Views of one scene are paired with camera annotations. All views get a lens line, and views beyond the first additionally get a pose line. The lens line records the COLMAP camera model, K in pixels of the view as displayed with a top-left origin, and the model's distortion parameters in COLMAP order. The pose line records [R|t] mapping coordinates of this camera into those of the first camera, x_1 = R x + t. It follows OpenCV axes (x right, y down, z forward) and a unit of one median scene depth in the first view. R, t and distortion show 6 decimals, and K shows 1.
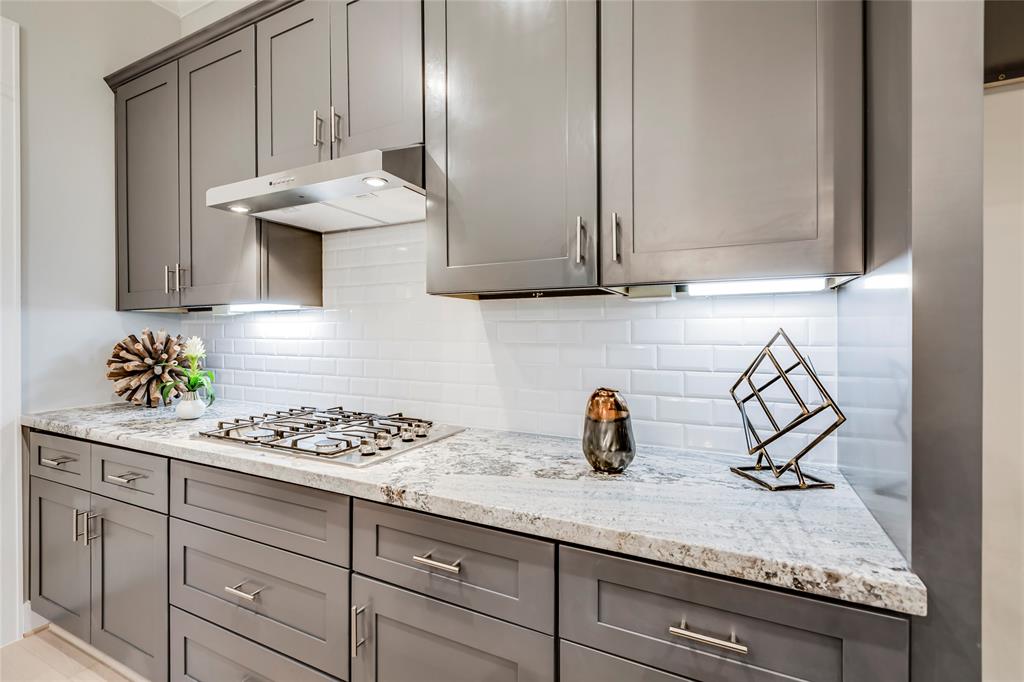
lens RADIAL K [[484.1, 0, 492.9], [0, 484.1, 331.7], [0, 0, 1]] dist [-0.007138, 0.001924]
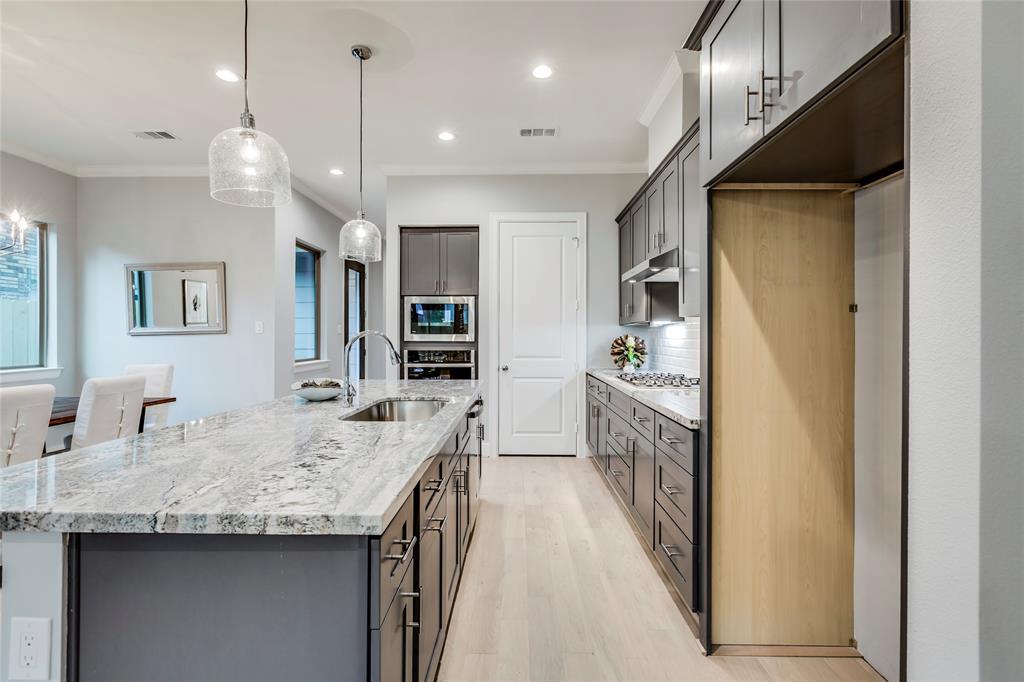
lens RADIAL K [[458.0, 0, 511.0], [0, 458.0, 332.7], [0, 0, 1]] dist [0.002405, -0.001671]
pose [[0.449001, -0.003865, -0.893523, 1.047551], [-0.006455, 0.999951, -0.007569, 0.010291], [0.893508, 0.009166, 0.448953, -0.444081]]
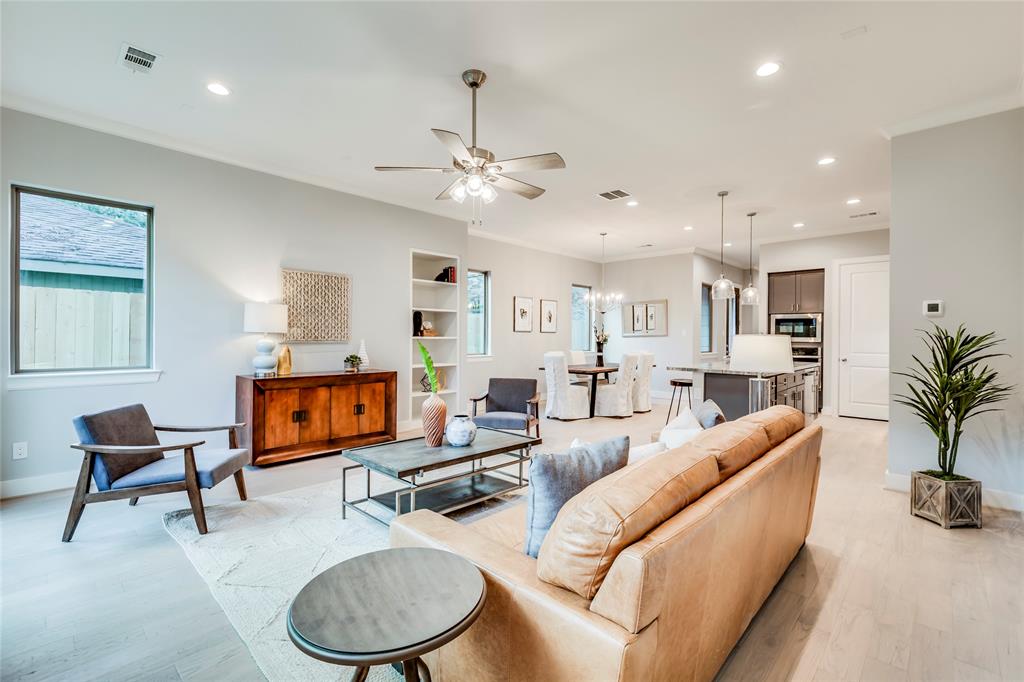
lens RADIAL K [[458.0, 0, 507.9], [0, 458.0, 338.4], [0, 0, 1]] dist [0.002405, -0.001671]
pose [[-0.273840, 0.005432, -0.961760, 3.352287], [-0.010673, 0.999905, 0.008686, 0.003049], [0.961716, 0.012643, -0.273757, -1.034113]]
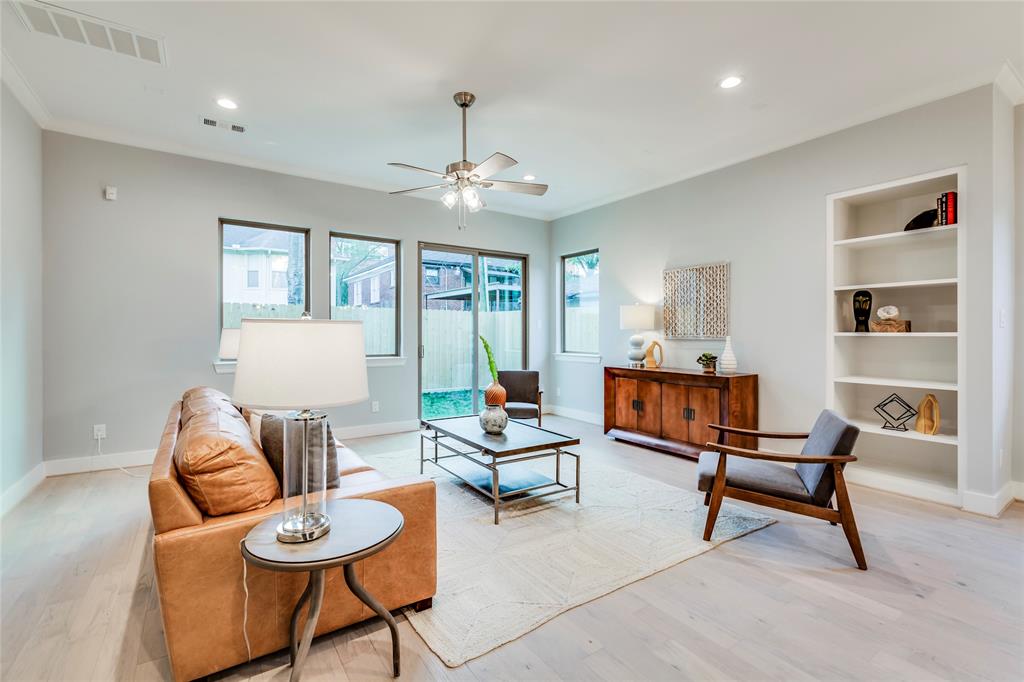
lens RADIAL K [[458.0, 0, 509.8], [0, 458.0, 335.1], [0, 0, 1]] dist [0.002405, -0.001671]
pose [[-0.884016, -0.000356, 0.467456, 0.691111], [0.003115, 0.999973, 0.006652, 0.019842], [-0.467446, 0.007337, -0.883991, -0.032649]]
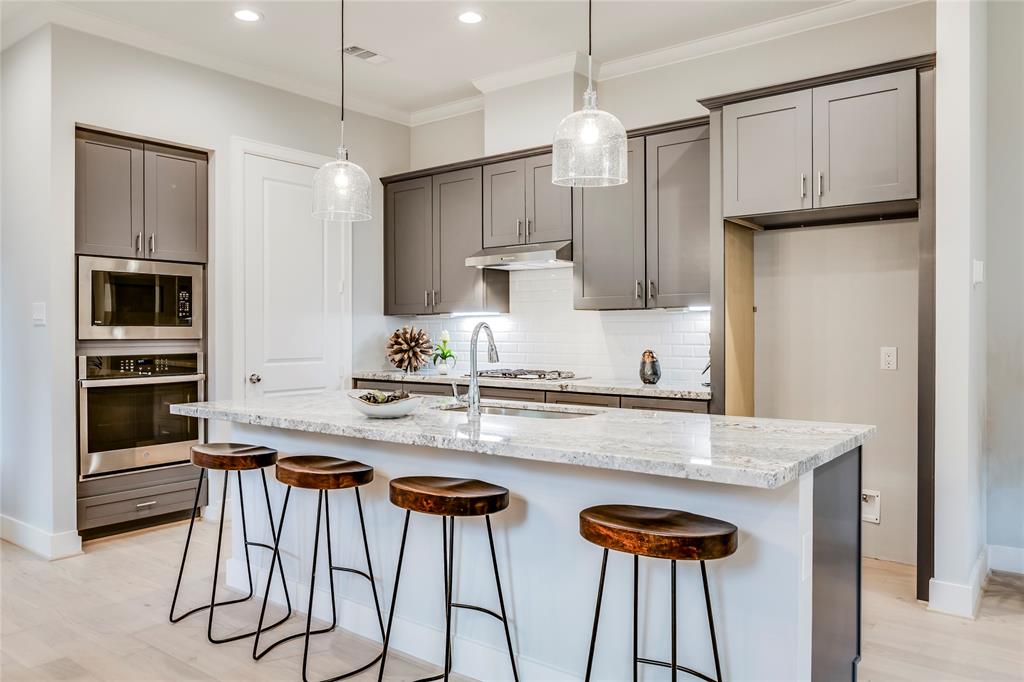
lens RADIAL K [[735.4, 0, 514.4], [0, 735.4, 337.8], [0, 0, 1]] dist [0.004904, -0.015490]
pose [[0.984426, 0.002217, -0.175788, 0.144429], [-0.000934, 0.999972, 0.007384, 0.019607], [0.175800, -0.007105, 0.984400, -1.812557]]
